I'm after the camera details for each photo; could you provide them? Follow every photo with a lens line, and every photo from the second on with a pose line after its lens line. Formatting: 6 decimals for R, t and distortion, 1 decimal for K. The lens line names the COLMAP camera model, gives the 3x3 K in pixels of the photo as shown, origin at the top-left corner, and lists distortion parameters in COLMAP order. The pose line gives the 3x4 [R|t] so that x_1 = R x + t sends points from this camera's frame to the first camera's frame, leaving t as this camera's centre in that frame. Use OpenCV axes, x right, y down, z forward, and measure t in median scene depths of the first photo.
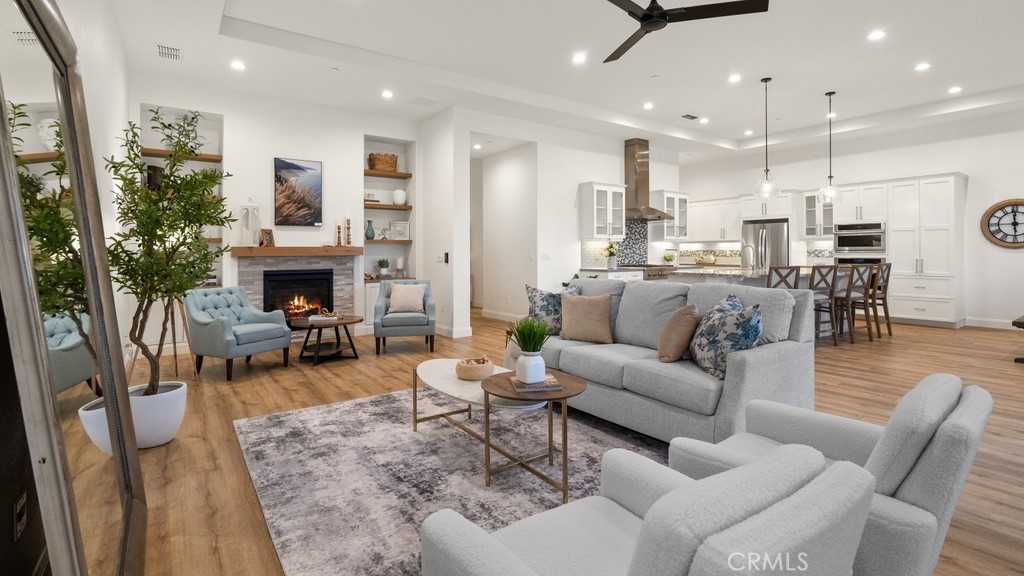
lens RADIAL K [[476.6, 0, 513.8], [0, 476.6, 251.0], [0, 0, 1]] dist [-0.001525, 0.000960]
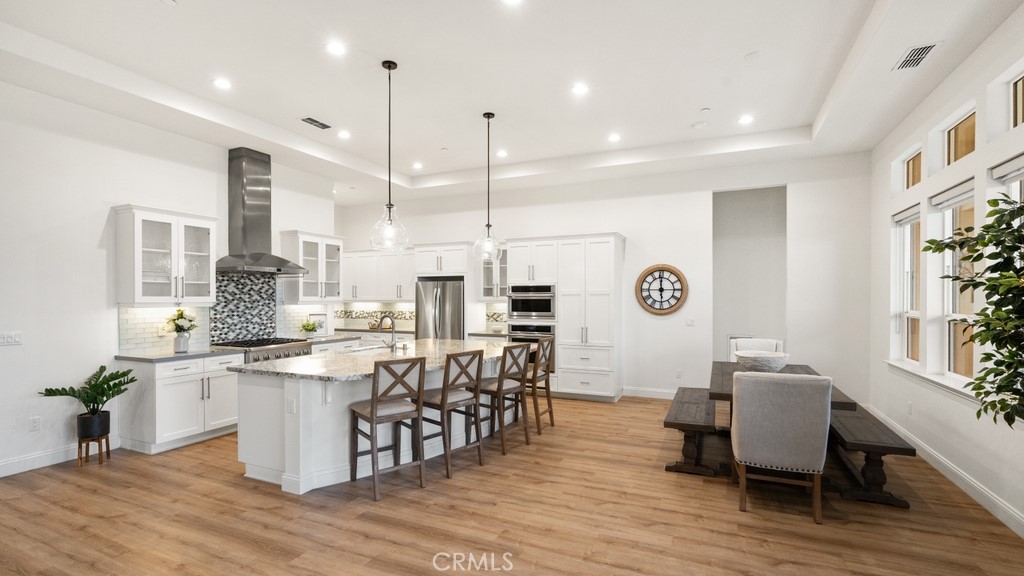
lens RADIAL K [[463.7, 0, 509.2], [0, 463.7, 296.2], [0, 0, 1]] dist [-0.001449, 0.001205]
pose [[0.872836, 0.005839, 0.487979, 0.313518], [-0.003904, 0.999980, -0.004983, -0.037214], [-0.487998, 0.002444, 0.872841, 0.319692]]
